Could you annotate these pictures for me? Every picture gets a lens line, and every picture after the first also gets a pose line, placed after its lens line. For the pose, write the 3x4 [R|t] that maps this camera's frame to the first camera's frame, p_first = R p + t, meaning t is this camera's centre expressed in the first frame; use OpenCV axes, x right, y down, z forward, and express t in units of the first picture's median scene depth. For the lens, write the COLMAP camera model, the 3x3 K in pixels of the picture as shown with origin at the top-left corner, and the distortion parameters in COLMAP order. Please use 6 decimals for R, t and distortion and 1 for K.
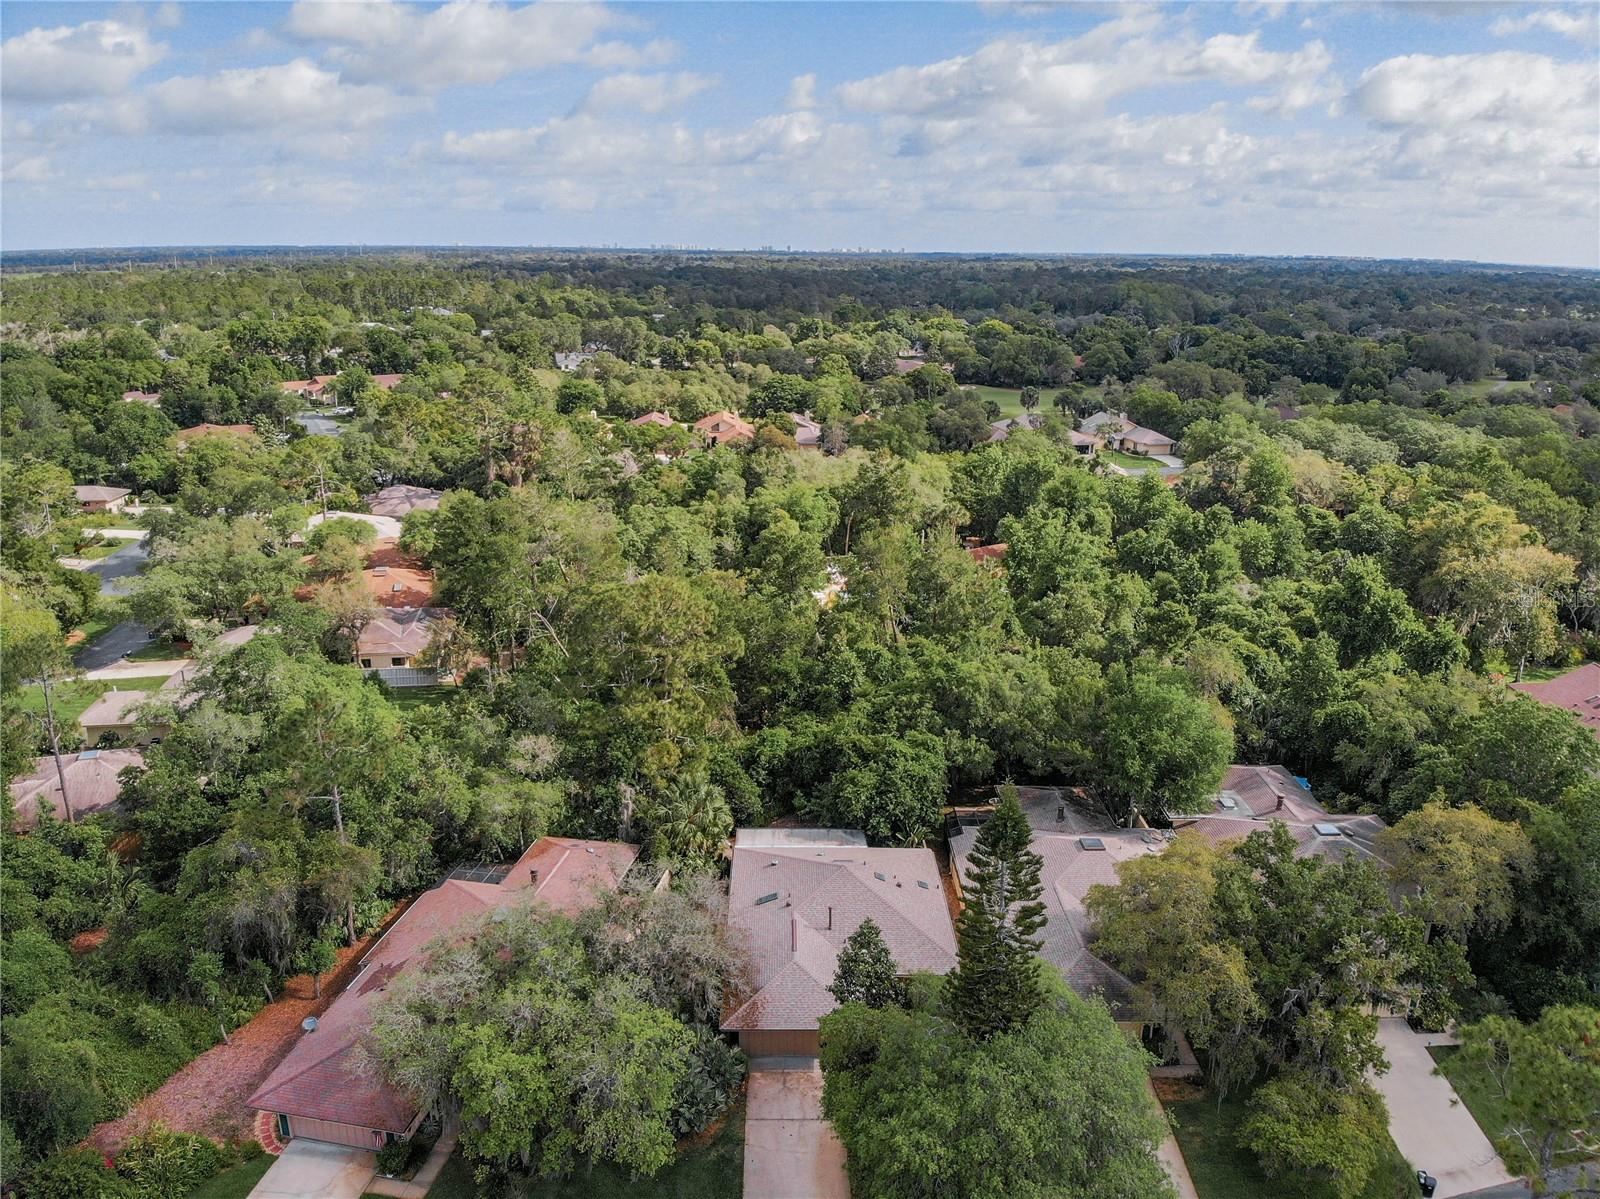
lens RADIAL K [[1140.2, 0, 800.0], [0, 1140.2, 599.5], [0, 0, 1]] dist [0.139105, -0.324633]
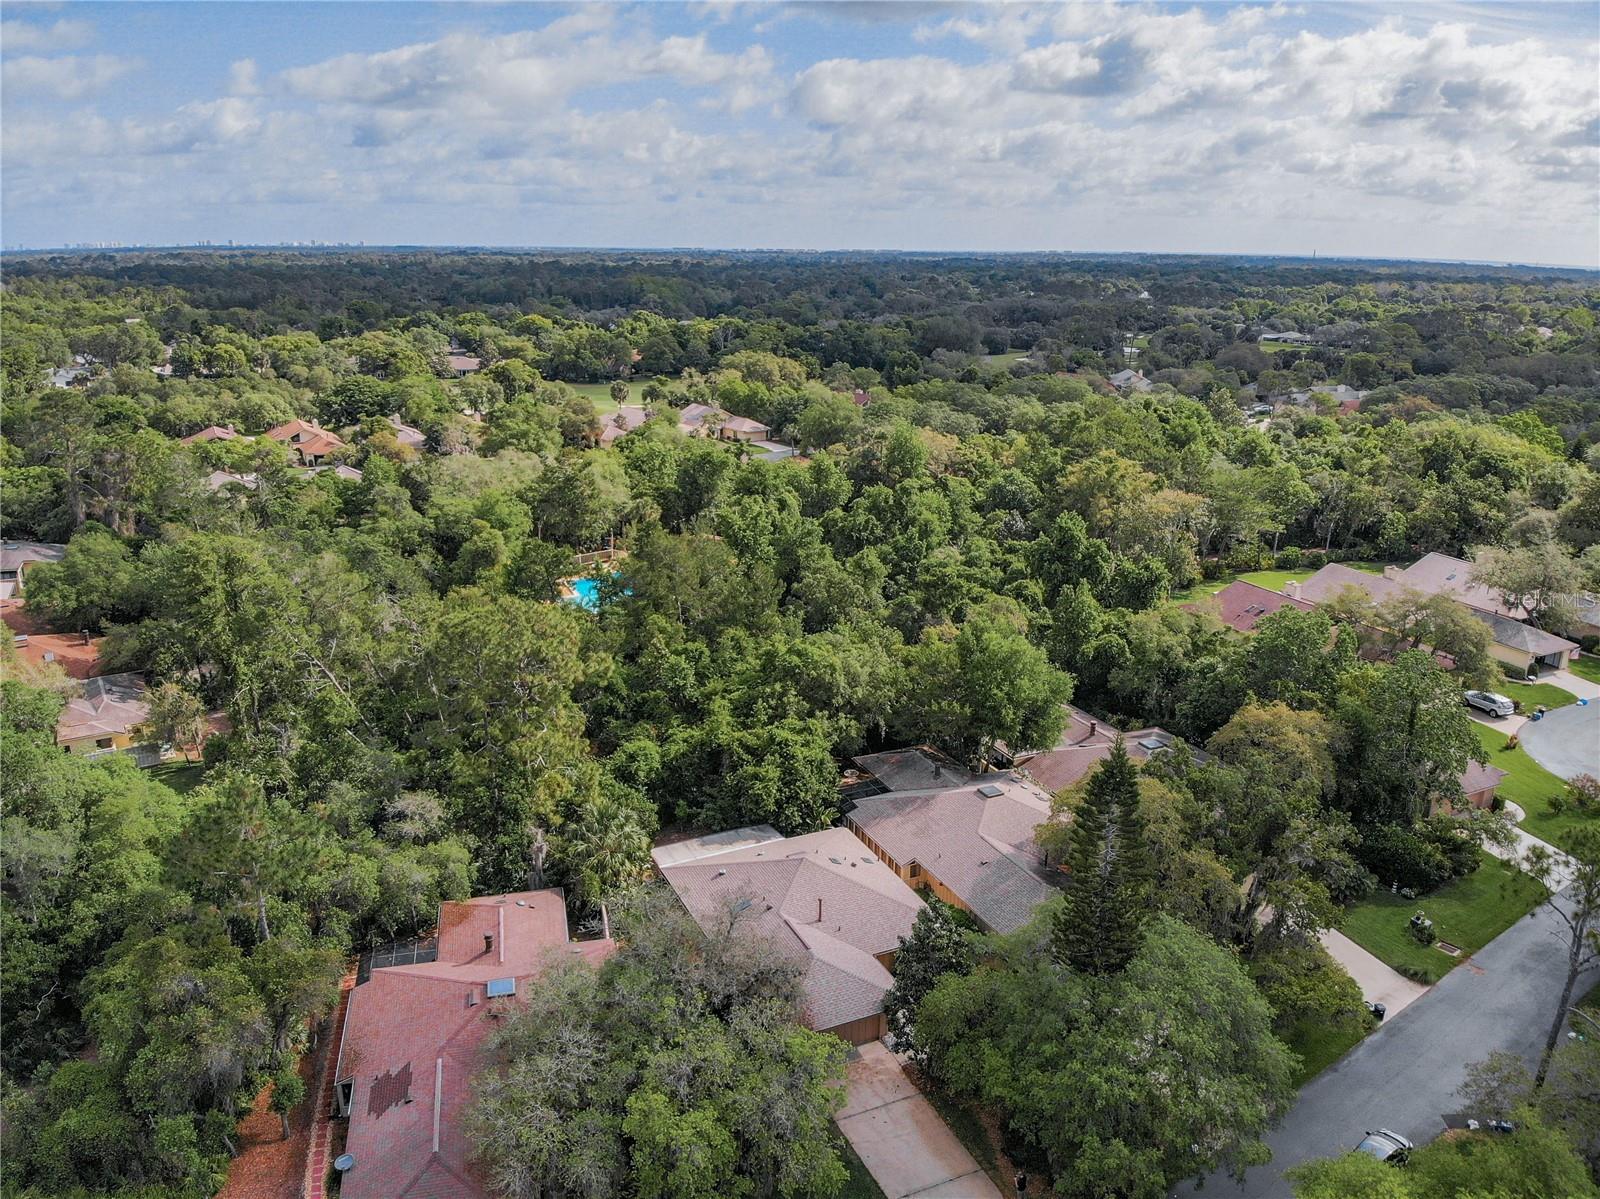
lens RADIAL K [[1140.2, 0, 800.0], [0, 1140.2, 599.5], [0, 0, 1]] dist [0.139105, -0.324633]
pose [[0.909677, -0.120360, 0.397495, -0.150393], [0.118513, 0.992520, 0.029310, -0.010125], [-0.398049, 0.020446, 0.917136, 0.033581]]
